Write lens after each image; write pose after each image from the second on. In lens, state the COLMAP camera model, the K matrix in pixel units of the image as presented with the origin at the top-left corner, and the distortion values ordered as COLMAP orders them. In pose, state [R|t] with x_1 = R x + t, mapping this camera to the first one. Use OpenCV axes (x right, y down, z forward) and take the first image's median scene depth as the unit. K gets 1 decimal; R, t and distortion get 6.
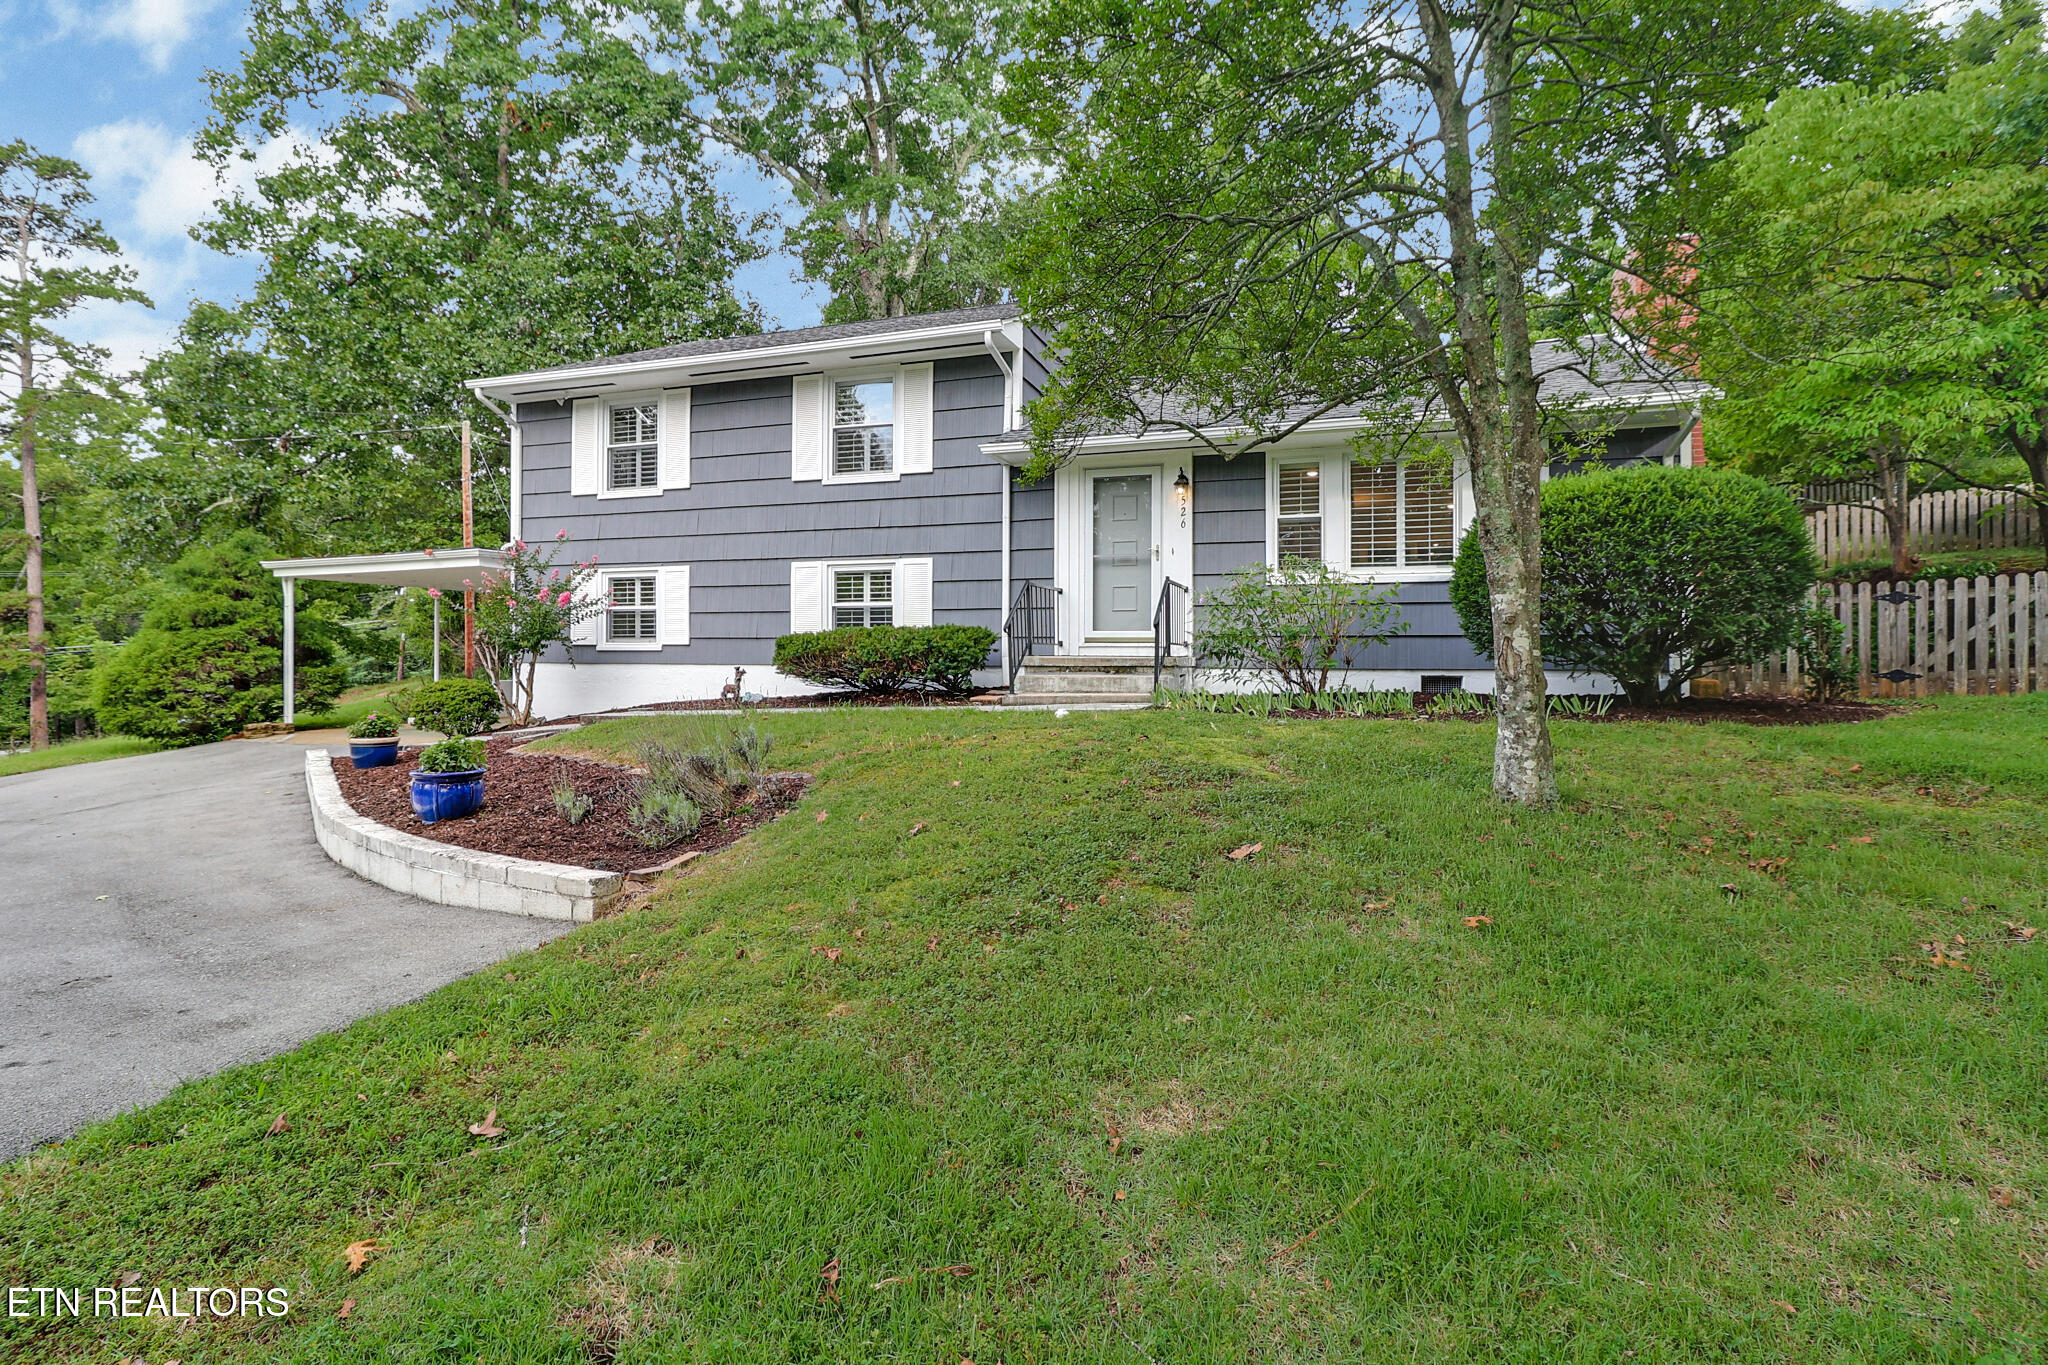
lens RADIAL K [[972.7, 0, 1027.1], [0, 972.7, 655.5], [0, 0, 1]] dist [-0.002114, -0.000822]
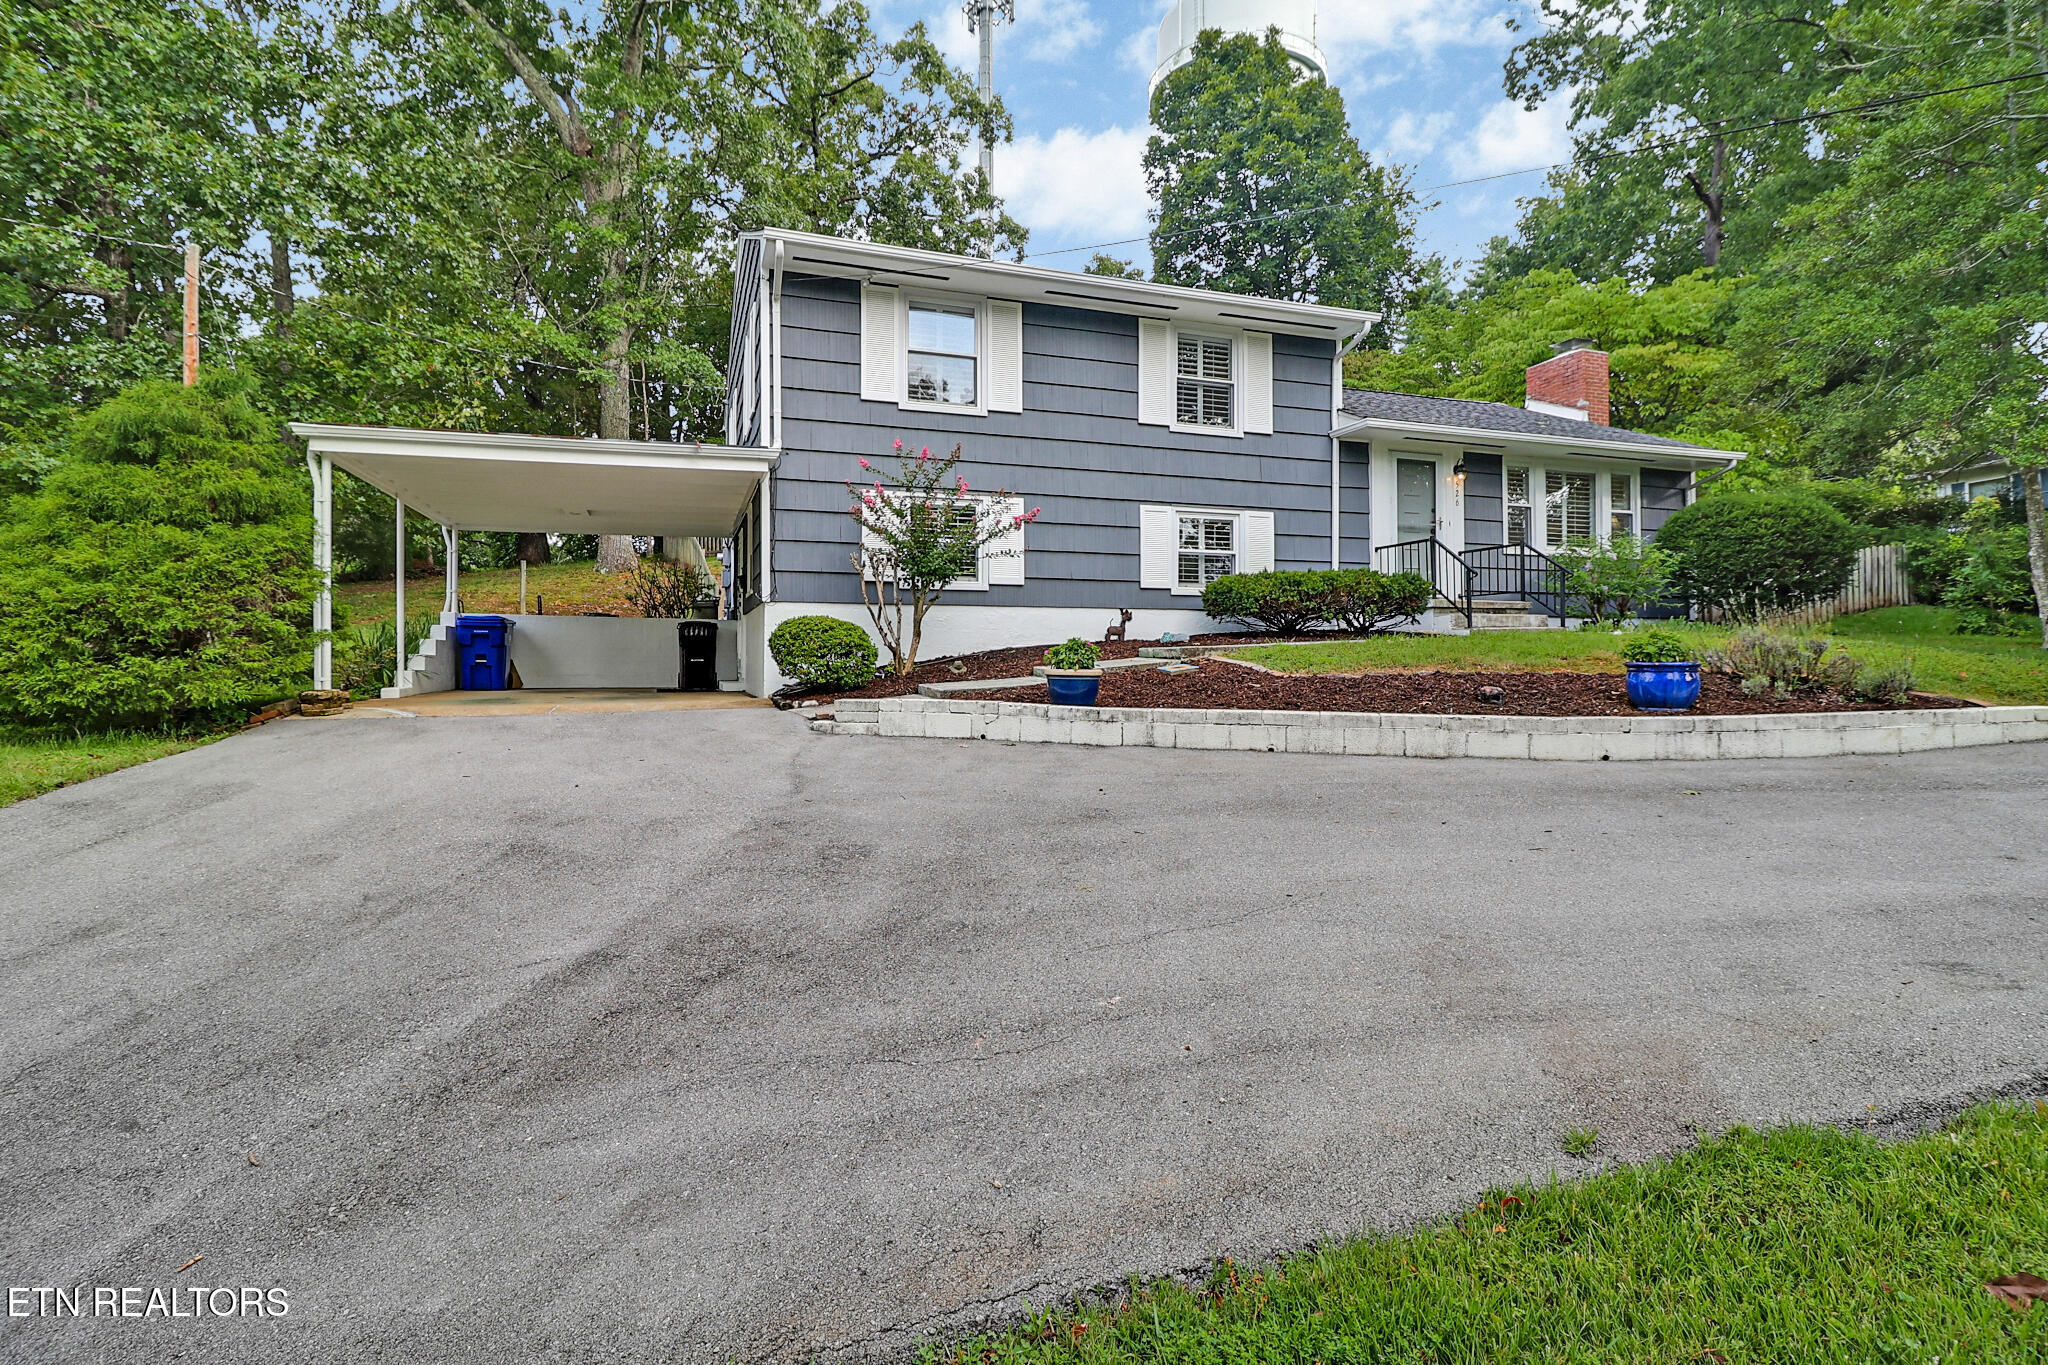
lens RADIAL K [[995.1, 0, 1005.0], [0, 995.1, 648.1], [0, 0, 1]] dist [-0.000253, -0.000520]
pose [[0.786798, 0.003087, 0.617203, -0.983803], [0.001622, 0.999974, -0.007069, 0.057298], [-0.617209, 0.006563, 0.786772, 0.291253]]
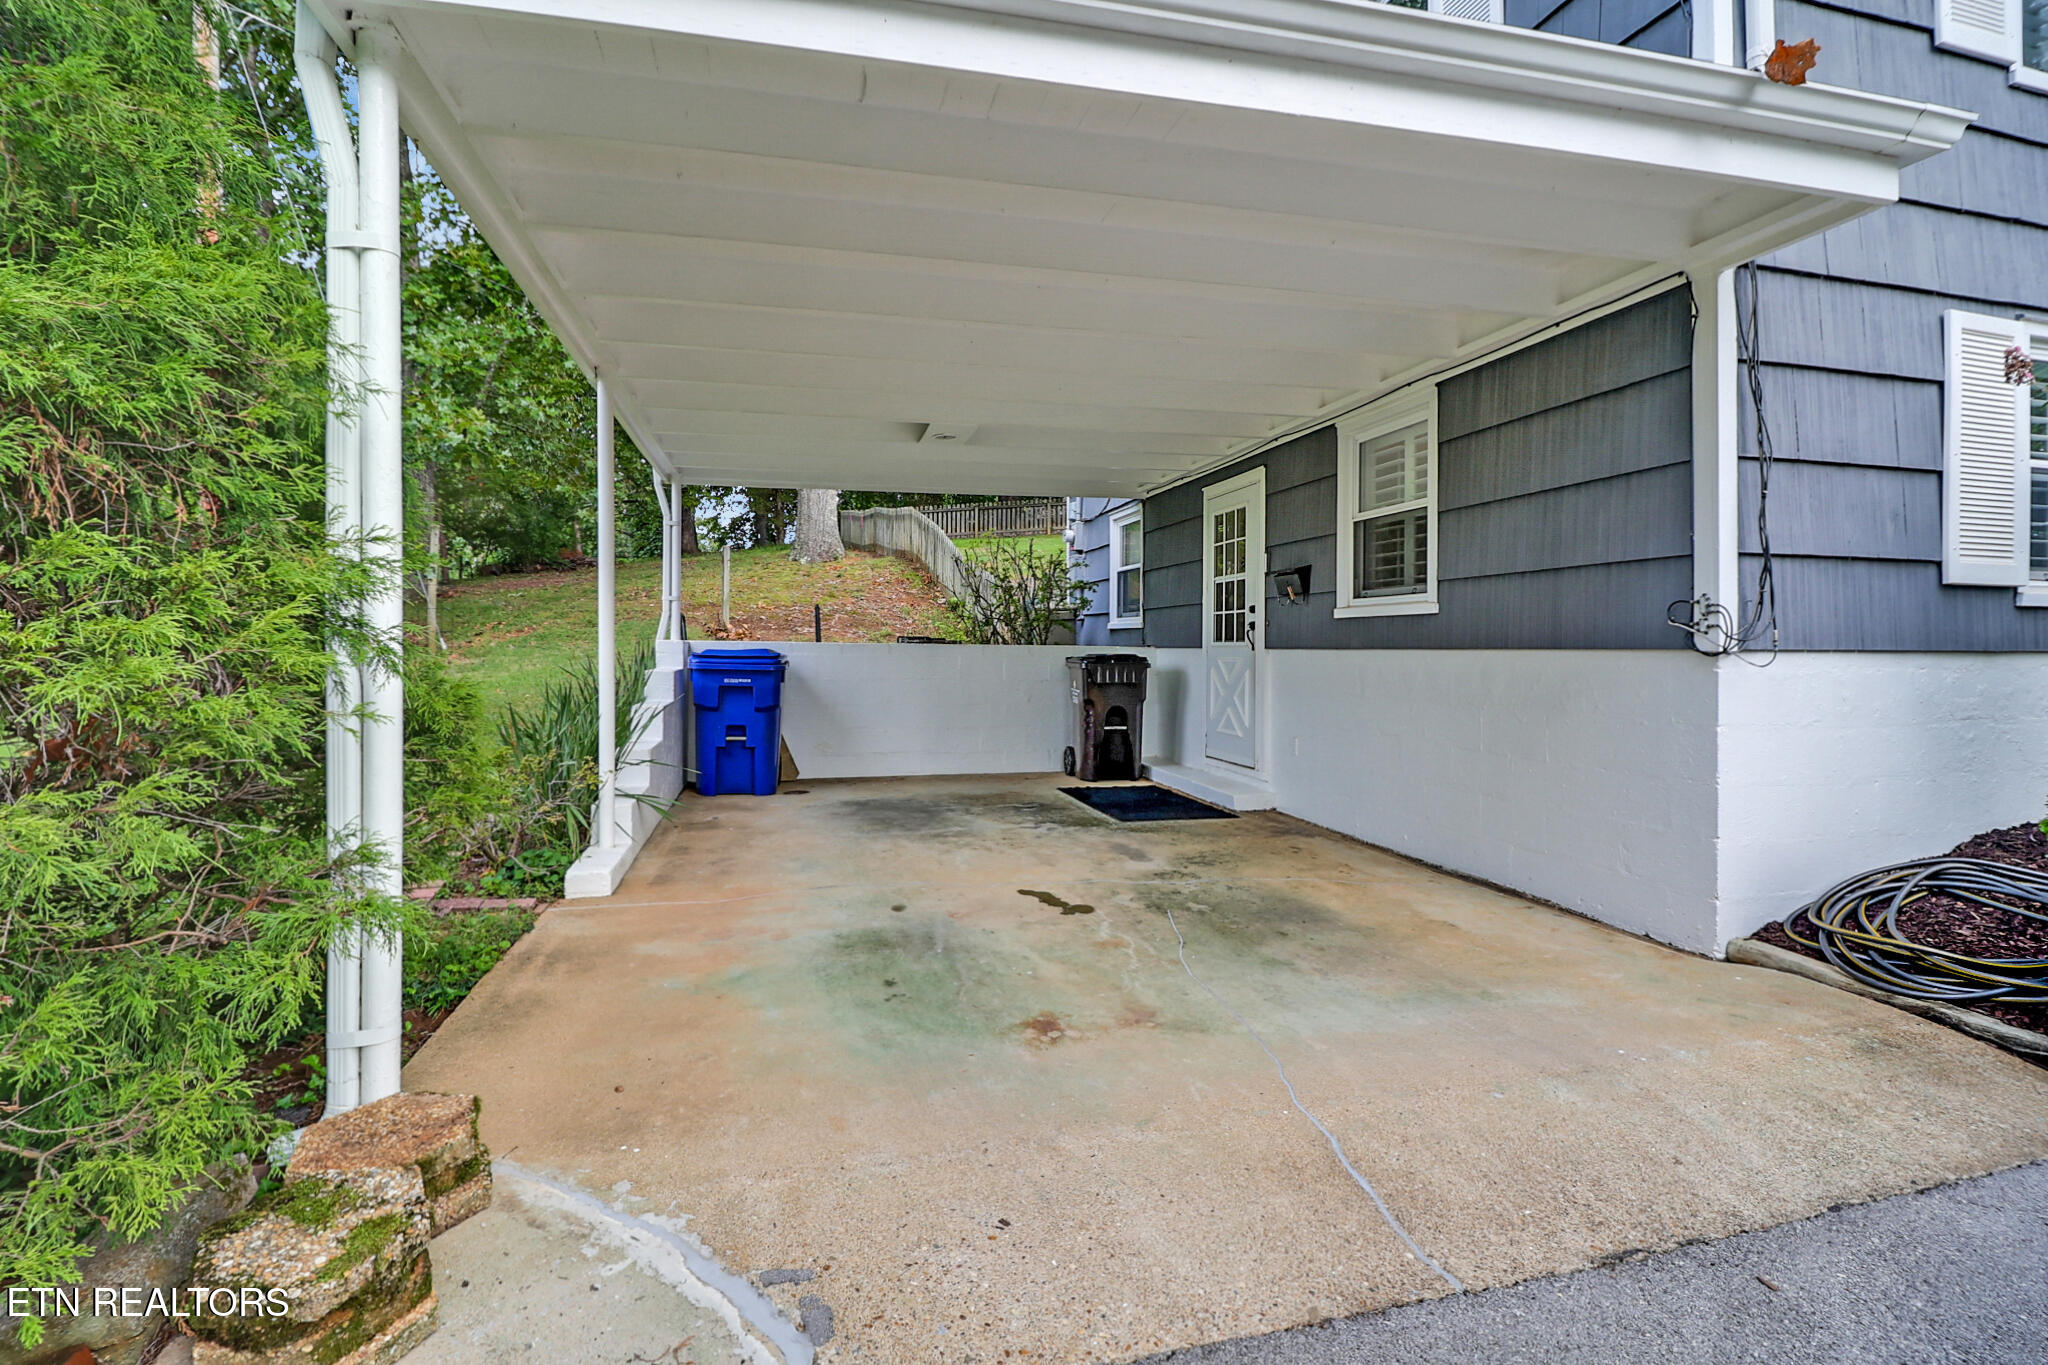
lens RADIAL K [[991.4, 0, 1028.2], [0, 991.4, 655.5], [0, 0, 1]] dist [-0.001396, -0.000704]
pose [[0.837381, -0.006348, 0.546583, -0.923857], [-0.000564, 0.999922, 0.012478, 0.006672], [-0.546619, -0.010757, 0.837312, 0.995441]]
